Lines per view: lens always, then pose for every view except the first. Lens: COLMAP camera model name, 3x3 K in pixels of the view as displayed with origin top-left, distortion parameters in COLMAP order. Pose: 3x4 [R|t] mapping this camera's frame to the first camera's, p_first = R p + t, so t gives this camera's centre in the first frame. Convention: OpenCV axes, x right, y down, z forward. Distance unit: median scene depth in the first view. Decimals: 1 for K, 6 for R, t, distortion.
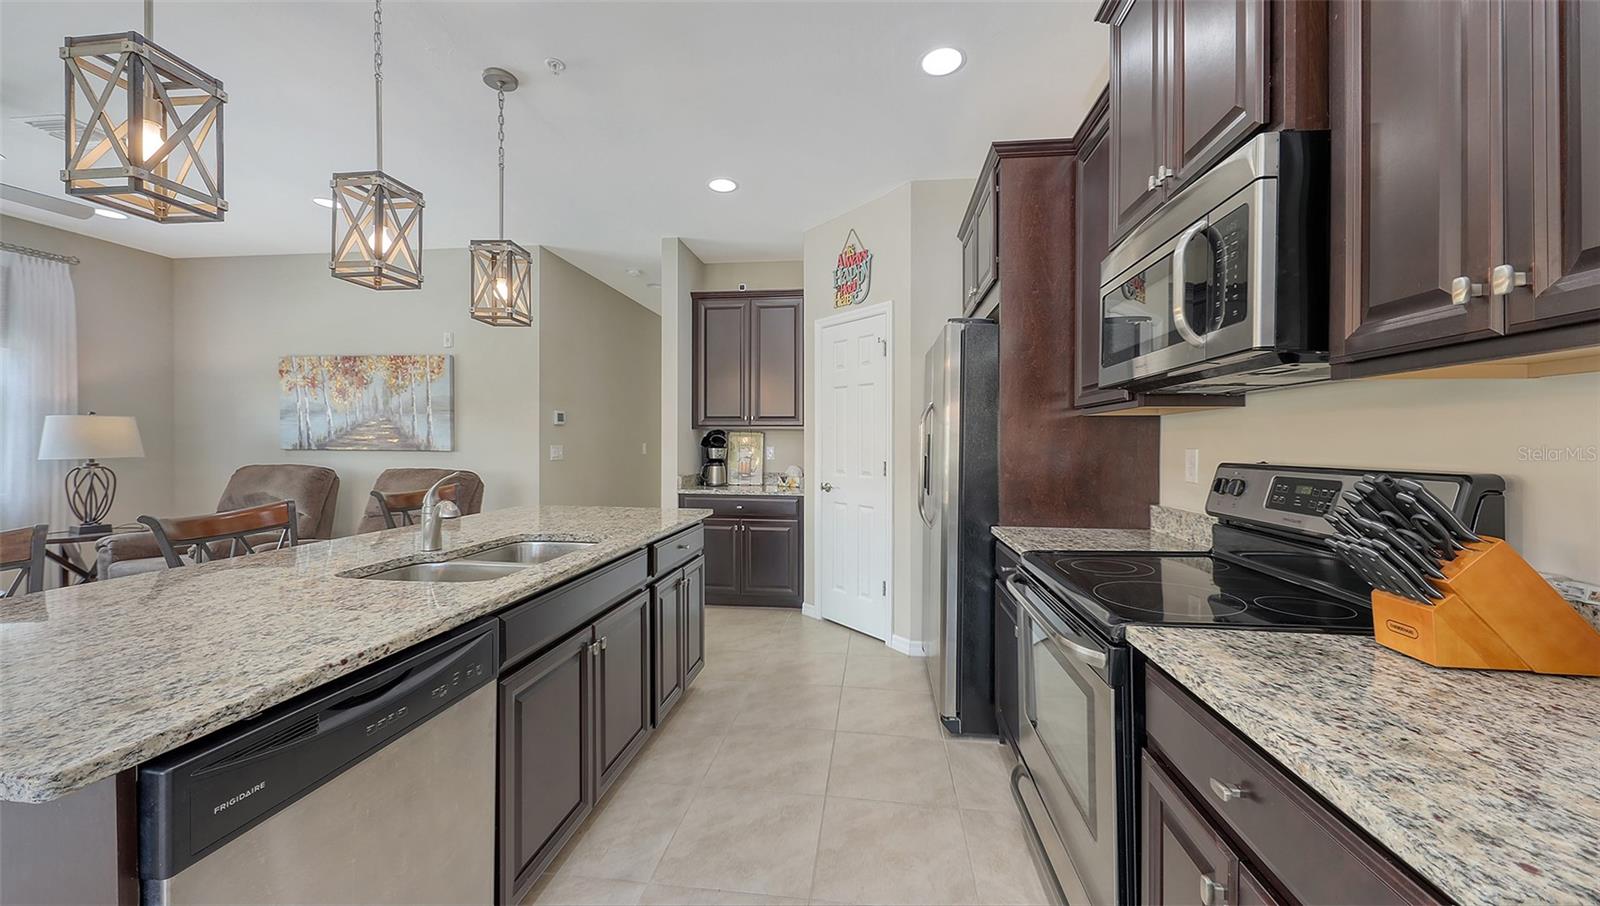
lens RADIAL K [[574.1, 0, 805.6], [0, 574.1, 448.0], [0, 0, 1]] dist [0.001869, -0.000064]
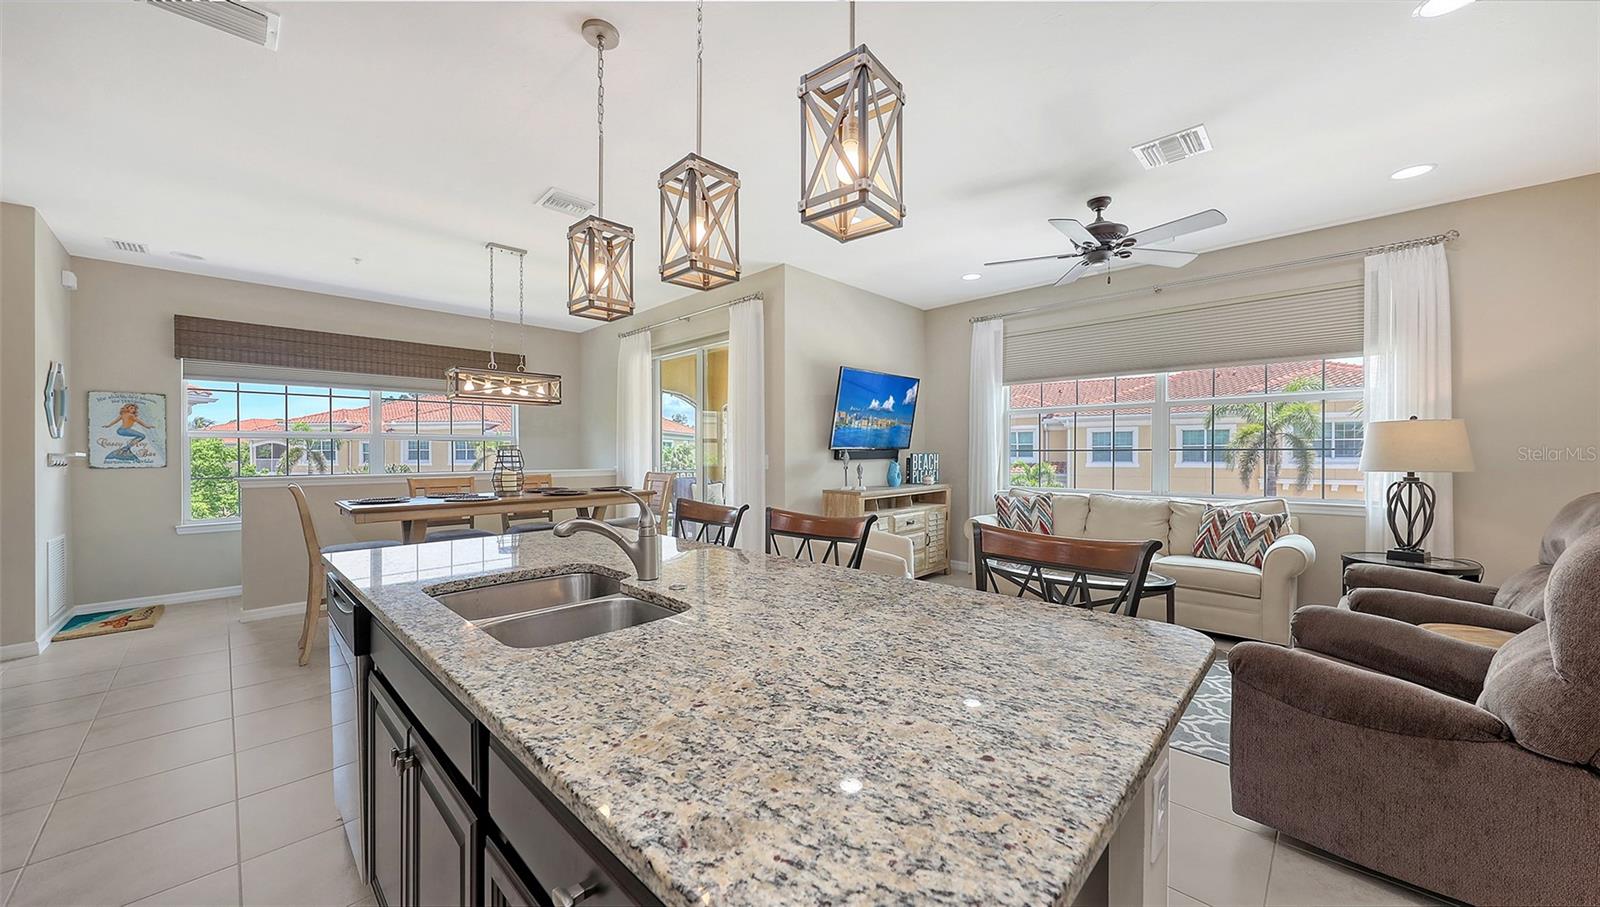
lens RADIAL K [[554.2, 0, 806.4], [0, 554.2, 459.4], [0, 0, 1]] dist [-0.007602, -0.000009]
pose [[-0.589638, 0.007062, -0.807637, -0.069885], [-0.005836, 0.999898, 0.013004, -0.004150], [0.807646, 0.012381, -0.589537, 0.664138]]
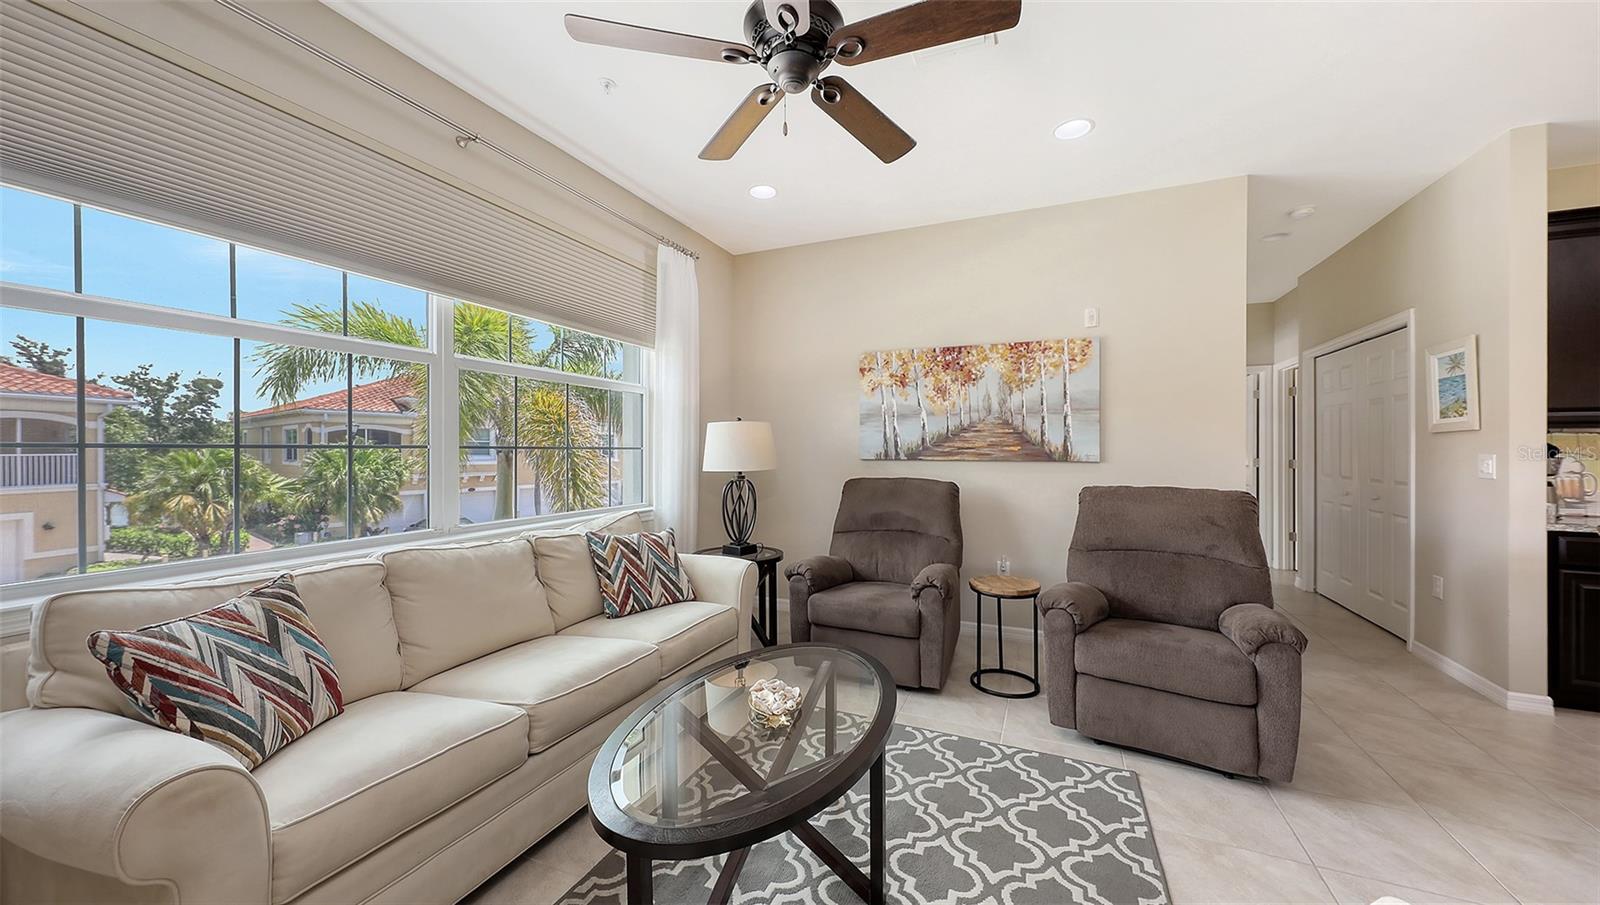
lens RADIAL K [[555.5, 0, 819.9], [0, 555.5, 448.0], [0, 0, 1]] dist [0.000183, 0.000026]
pose [[0.961020, -0.005364, -0.276425, -0.770754], [0.001947, 0.999918, -0.012632, -0.004061], [0.276471, 0.011602, 0.960952, 0.180362]]
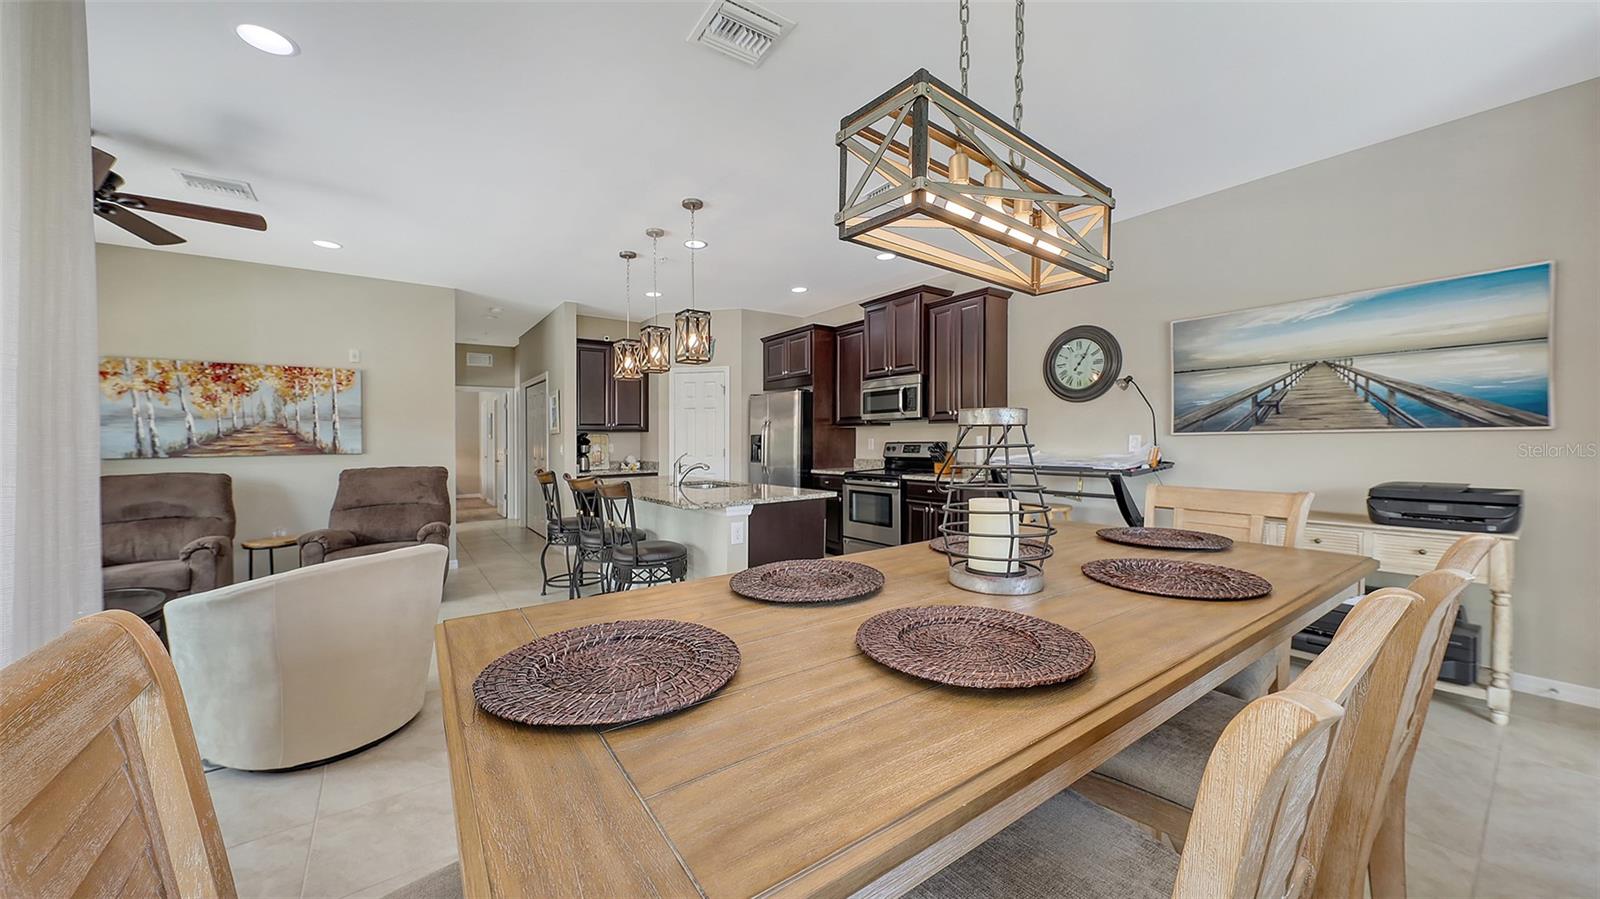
lens RADIAL K [[554.8, 0, 788.7], [0, 554.8, 435.4], [0, 0, 1]] dist [0.001820, 0.000000]
pose [[0.736101, -0.012692, 0.676752, -0.738968], [0.024924, 0.999654, -0.008362, -0.000021], [-0.676412, 0.023023, 0.736163, -0.394069]]
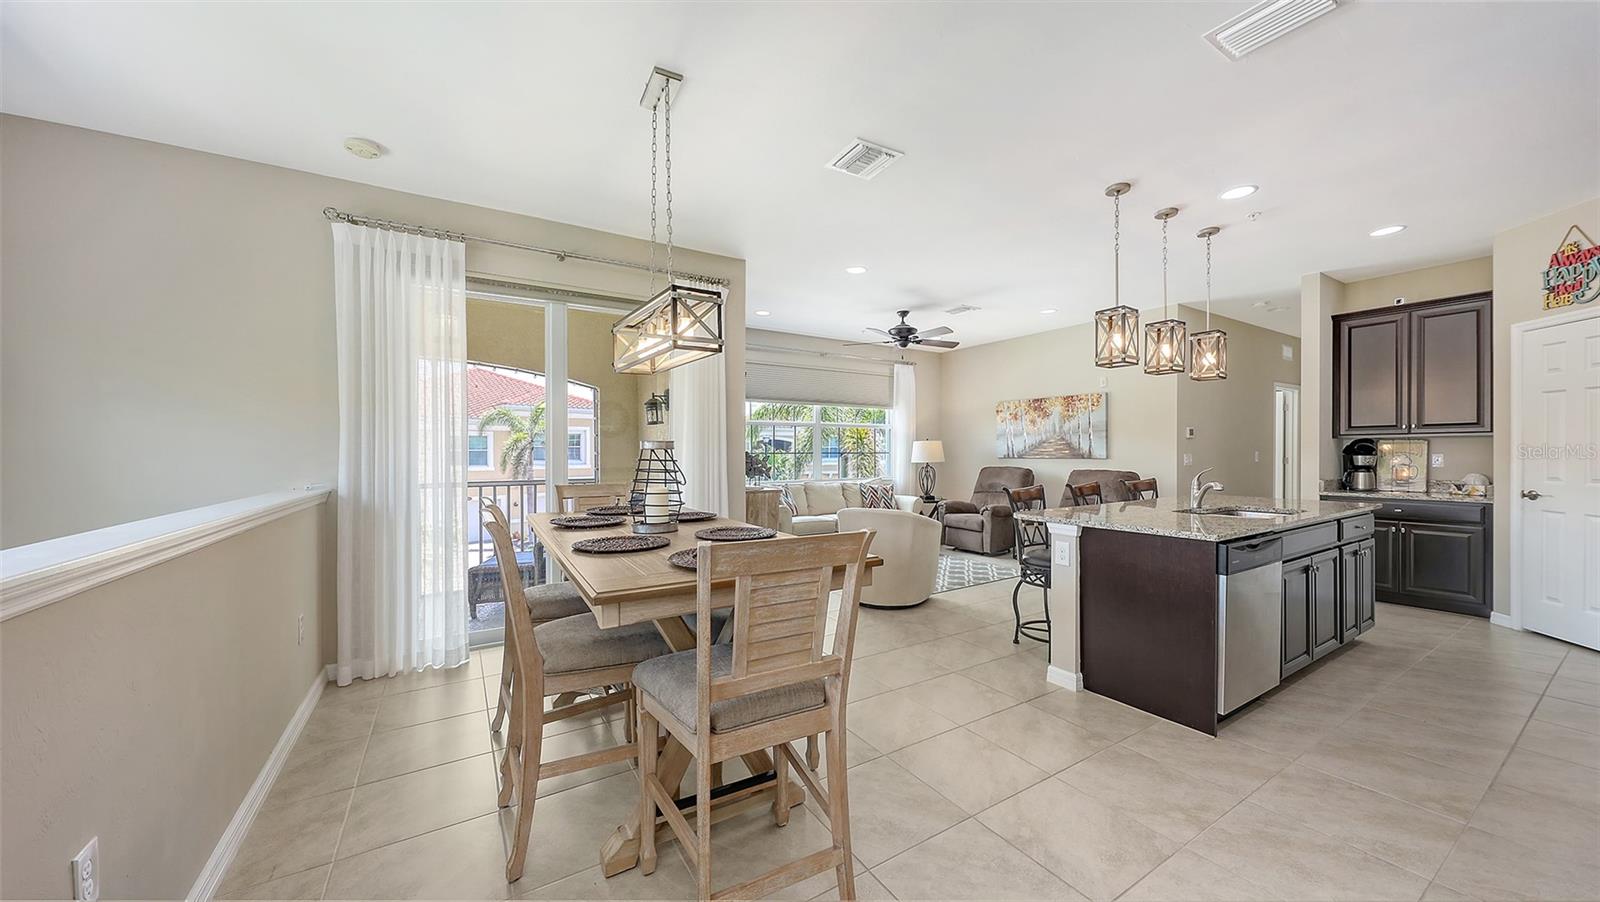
lens RADIAL K [[552.0, 0, 810.4], [0, 552.0, 459.0], [0, 0, 1]] dist [-0.000991, -0.000401]
pose [[0.637597, -0.000362, -0.770370, -0.020236], [0.000948, 1.000000, 0.000314, 0.005281], [0.770370, -0.000931, 0.637597, -0.464071]]
